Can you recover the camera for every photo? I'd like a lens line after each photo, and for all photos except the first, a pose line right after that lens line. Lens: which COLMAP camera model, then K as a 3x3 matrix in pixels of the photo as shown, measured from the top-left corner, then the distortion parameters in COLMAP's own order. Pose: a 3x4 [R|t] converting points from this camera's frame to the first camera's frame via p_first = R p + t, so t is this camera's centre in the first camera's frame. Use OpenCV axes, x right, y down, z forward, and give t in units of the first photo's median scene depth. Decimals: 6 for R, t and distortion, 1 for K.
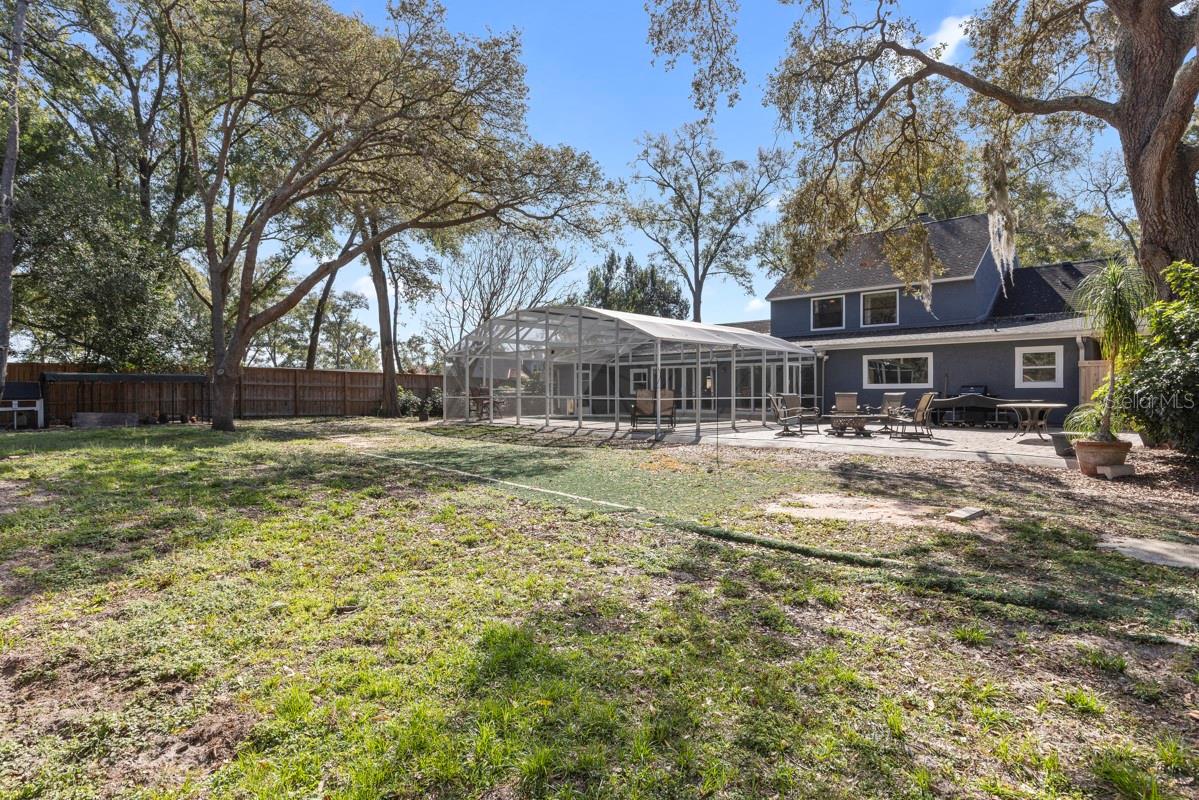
lens RADIAL K [[644.7, 0, 580.0], [0, 644.7, 398.9], [0, 0, 1]] dist [0.000668, -0.000689]
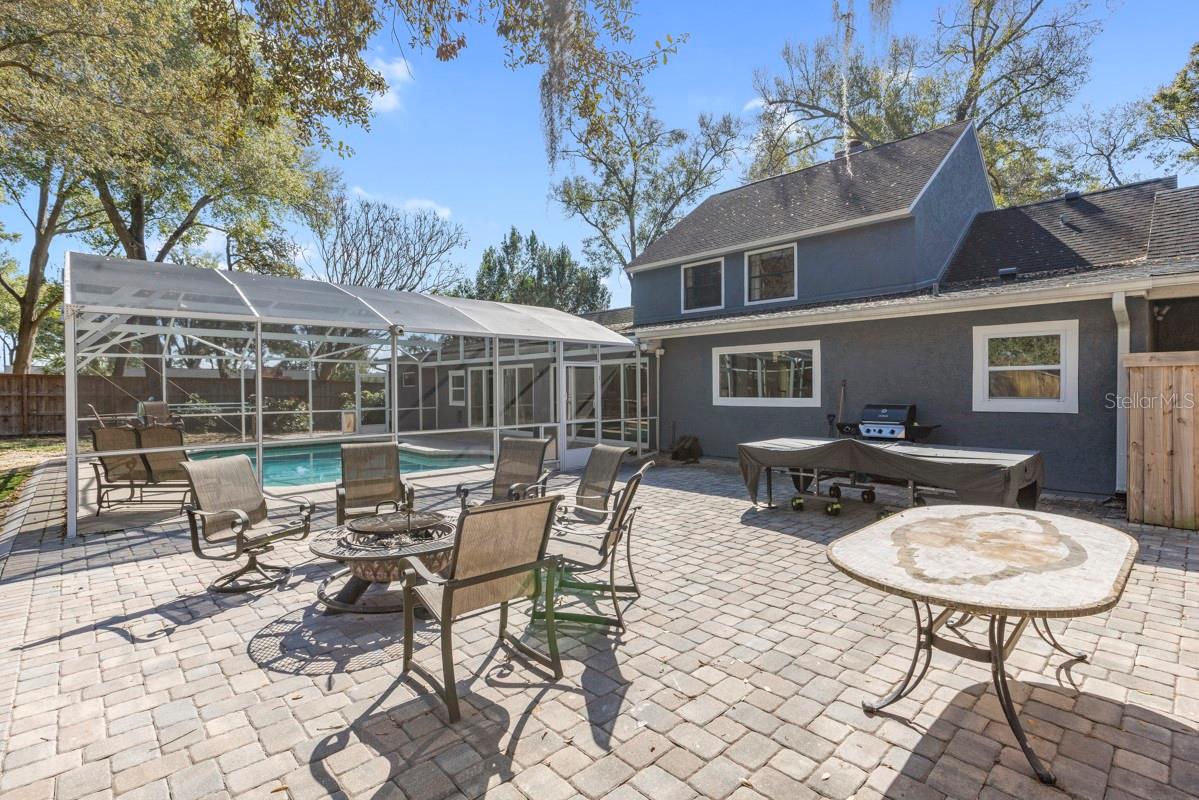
lens RADIAL K [[566.8, 0, 599.5], [0, 566.8, 400.0], [0, 0, 1]] dist [-0.000904, 0.000432]
pose [[0.999553, -0.004092, -0.029613, 0.275701], [0.004437, 0.999923, 0.011619, -0.021147], [0.029563, -0.011746, 0.999494, 0.383548]]
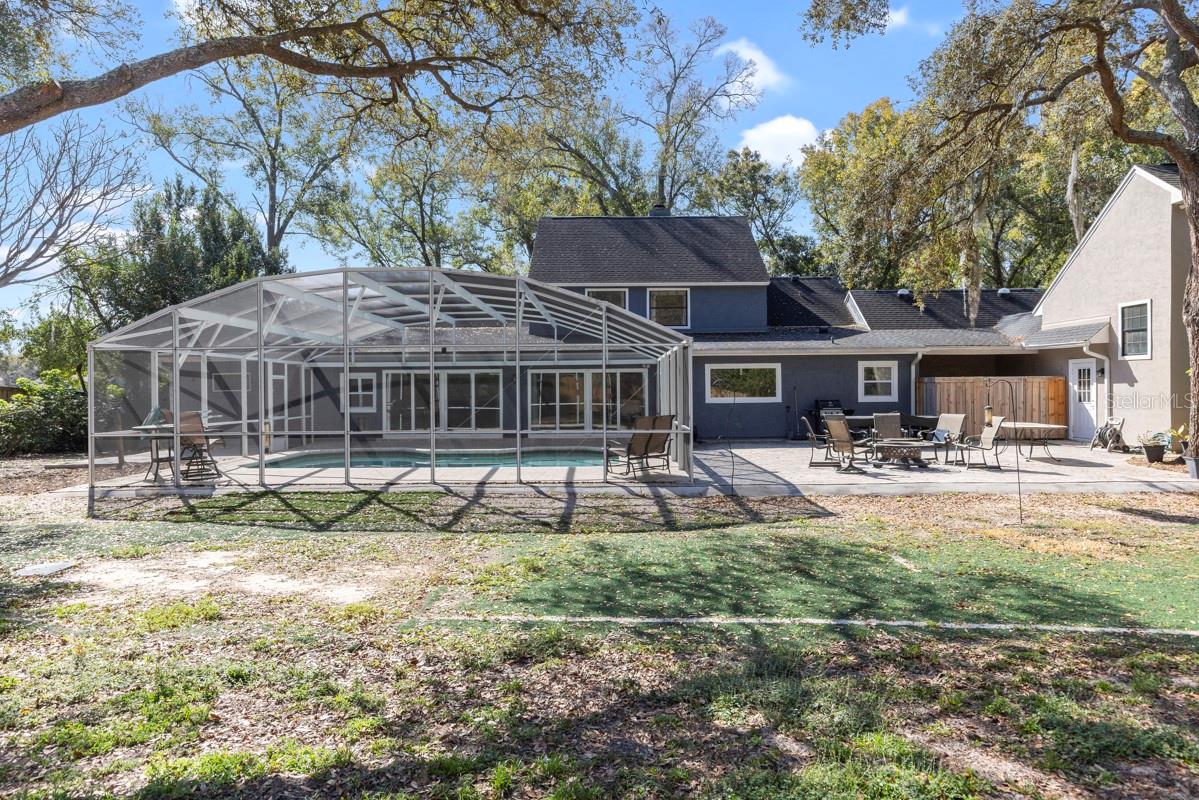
lens RADIAL K [[843.9, 0, 600.4], [0, 843.9, 420.8], [0, 0, 1]] dist [-0.051423, -0.001450]
pose [[0.699337, -0.013107, 0.714672, -0.341790], [0.013073, 0.999899, 0.005546, -0.001128], [-0.714673, 0.005464, 0.699438, 0.261124]]
